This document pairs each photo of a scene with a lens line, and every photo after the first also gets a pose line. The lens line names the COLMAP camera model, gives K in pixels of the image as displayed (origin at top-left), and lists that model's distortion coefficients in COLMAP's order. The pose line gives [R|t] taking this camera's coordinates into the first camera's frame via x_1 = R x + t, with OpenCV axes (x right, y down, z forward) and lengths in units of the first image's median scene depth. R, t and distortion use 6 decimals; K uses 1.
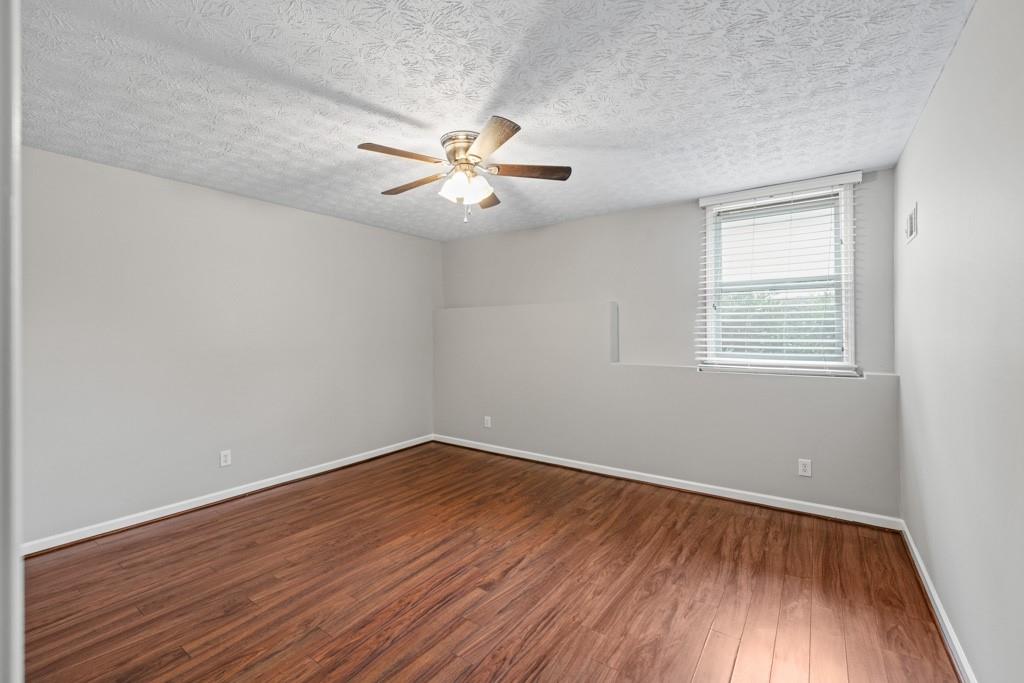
lens RADIAL K [[434.9, 0, 505.8], [0, 434.9, 331.2], [0, 0, 1]] dist [0.000693, 0.000501]
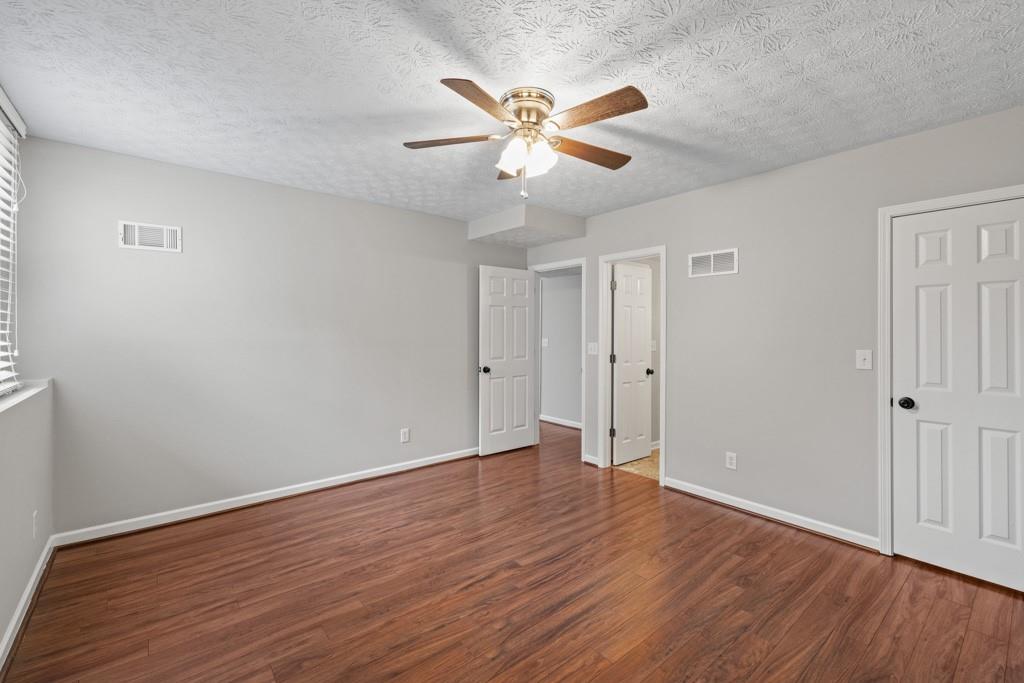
lens RADIAL K [[434.9, 0, 505.8], [0, 434.9, 331.2], [0, 0, 1]] dist [0.000693, 0.000501]
pose [[-0.962745, 0.001220, 0.270408, -0.286749], [0.001424, 0.999999, 0.000559, 0.007082], [-0.270407, 0.000923, -0.962746, 1.853599]]
